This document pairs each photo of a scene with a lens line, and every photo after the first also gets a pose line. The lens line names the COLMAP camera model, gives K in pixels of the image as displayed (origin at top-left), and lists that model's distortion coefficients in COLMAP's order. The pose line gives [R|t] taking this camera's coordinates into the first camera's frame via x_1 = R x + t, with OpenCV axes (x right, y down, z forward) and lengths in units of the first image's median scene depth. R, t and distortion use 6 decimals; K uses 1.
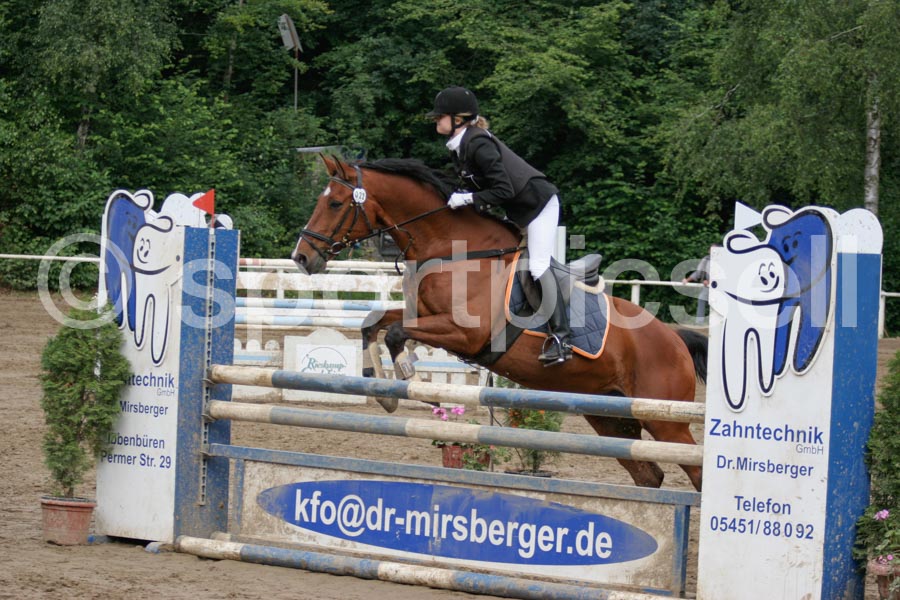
lens RADIAL K [[3130.3, 0, 448.9], [0, 3130.3, 323.3], [0, 0, 1]] dist [-0.560381, 0.366555]
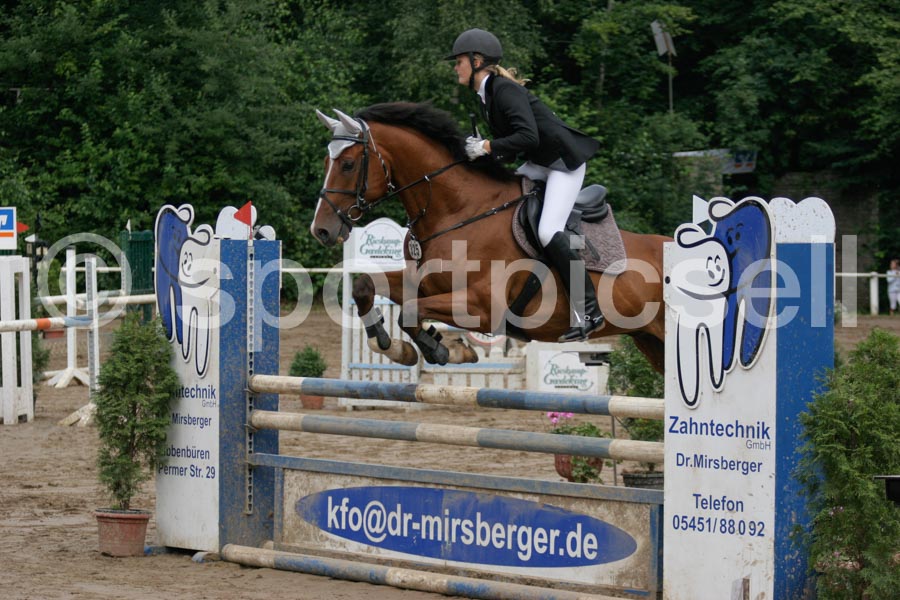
lens RADIAL K [[3141.5, 0, 464.9], [0, 3141.5, 326.4], [0, 0, 1]] dist [-0.527628, -0.409283]
pose [[0.987177, -0.030901, -0.156611, 0.155733], [0.030703, 0.999522, -0.003688, 0.003514], [0.156650, -0.001168, 0.987653, 0.010801]]
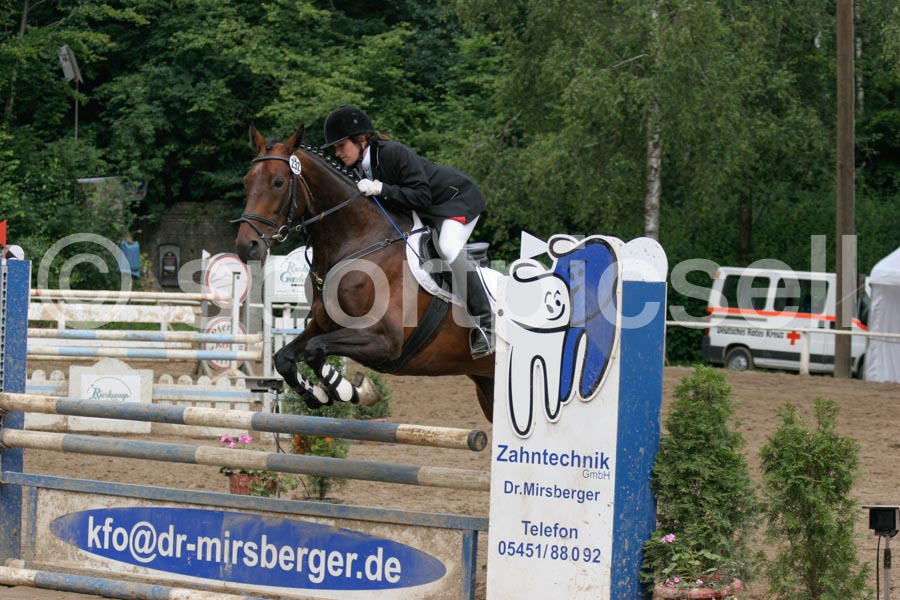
lens RADIAL K [[3141.5, 0, 464.9], [0, 3141.5, 326.4], [0, 0, 1]] dist [-0.527628, -0.409283]
pose [[0.997089, -0.003274, 0.076177, -0.003894], [0.003936, 0.999956, -0.008545, 0.000658], [-0.076146, 0.008820, 0.997058, -0.016583]]
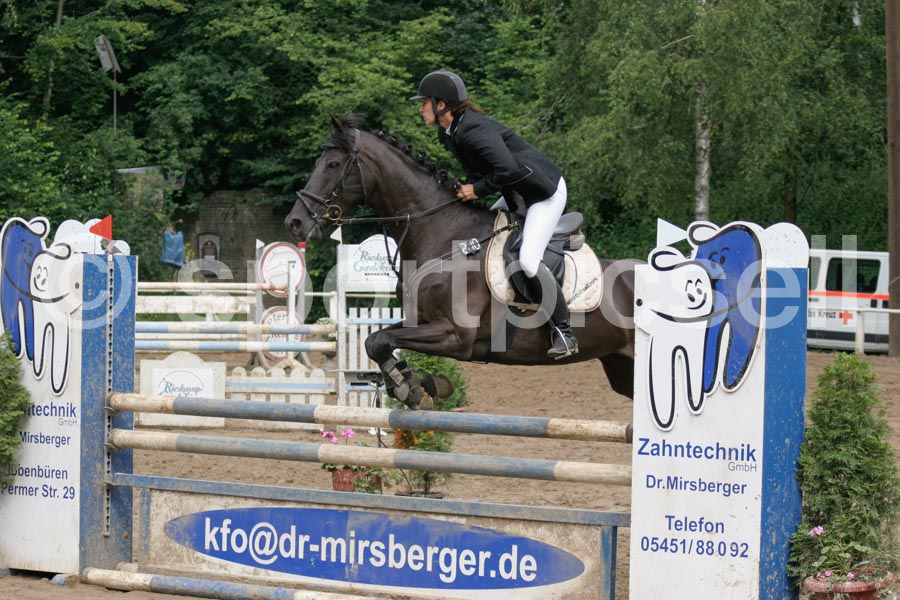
lens RADIAL K [[3136.6, 0, 435.8], [0, 3136.6, 321.8], [0, 0, 1]] dist [-0.559673, 0.654402]
pose [[0.997918, -0.020181, 0.061263, -0.035672], [0.020522, 0.999777, -0.004927, -0.002381], [-0.061150, 0.006174, 0.998110, 0.012160]]
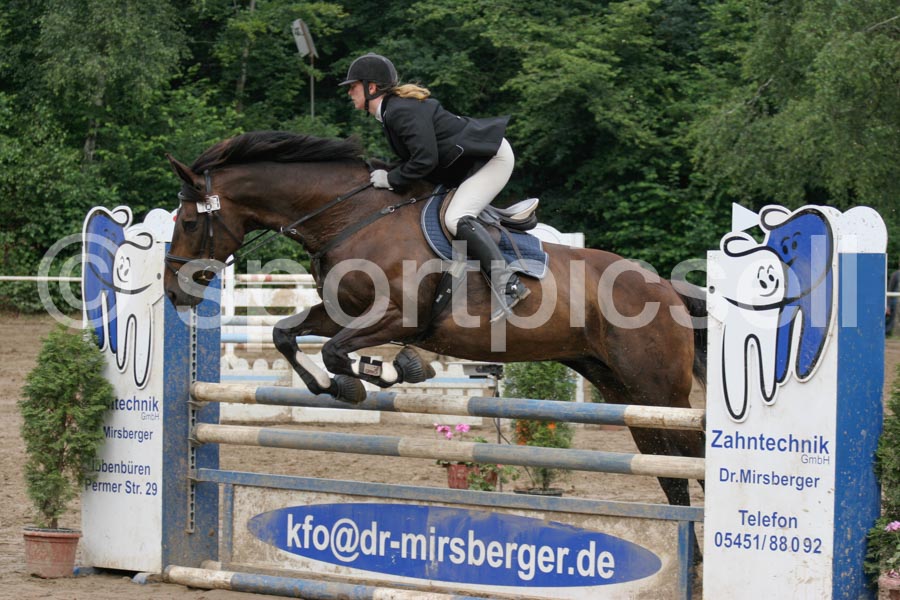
lens RADIAL K [[3256.1, 0, 451.5], [0, 3256.1, 302.4], [0, 0, 1]] dist [-0.437633, -1.395526]
pose [[0.999620, -0.025033, -0.011558, 0.014700], [0.024908, 0.999631, -0.010868, 0.000242], [0.011826, 0.010576, 0.999874, 0.002871]]
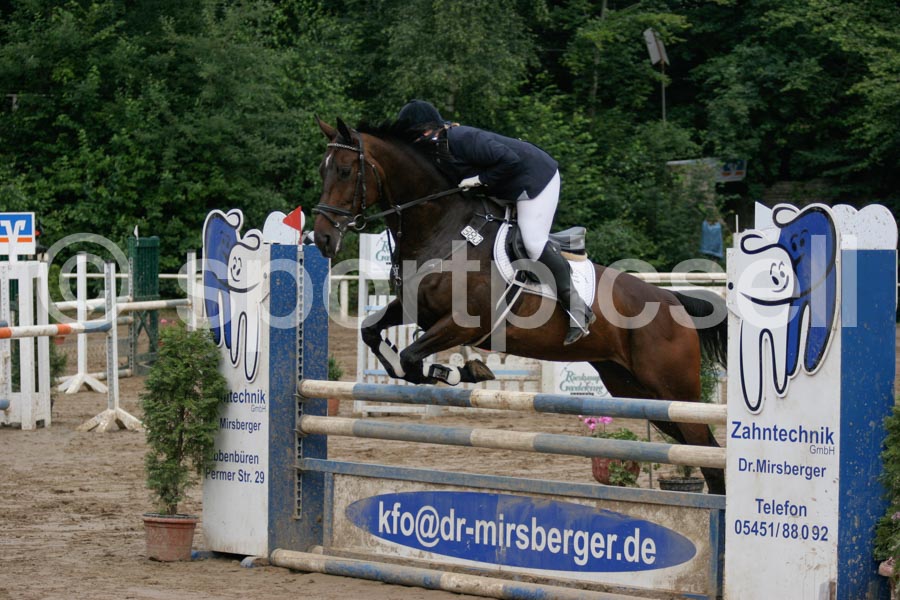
lens RADIAL K [[3136.6, 0, 435.8], [0, 3136.6, 321.8], [0, 0, 1]] dist [-0.559673, 0.654402]
pose [[0.987223, -0.028620, -0.156755, 0.130345], [0.027759, 0.999585, -0.007681, 0.003514], [0.156910, 0.003231, 0.987608, 0.005127]]
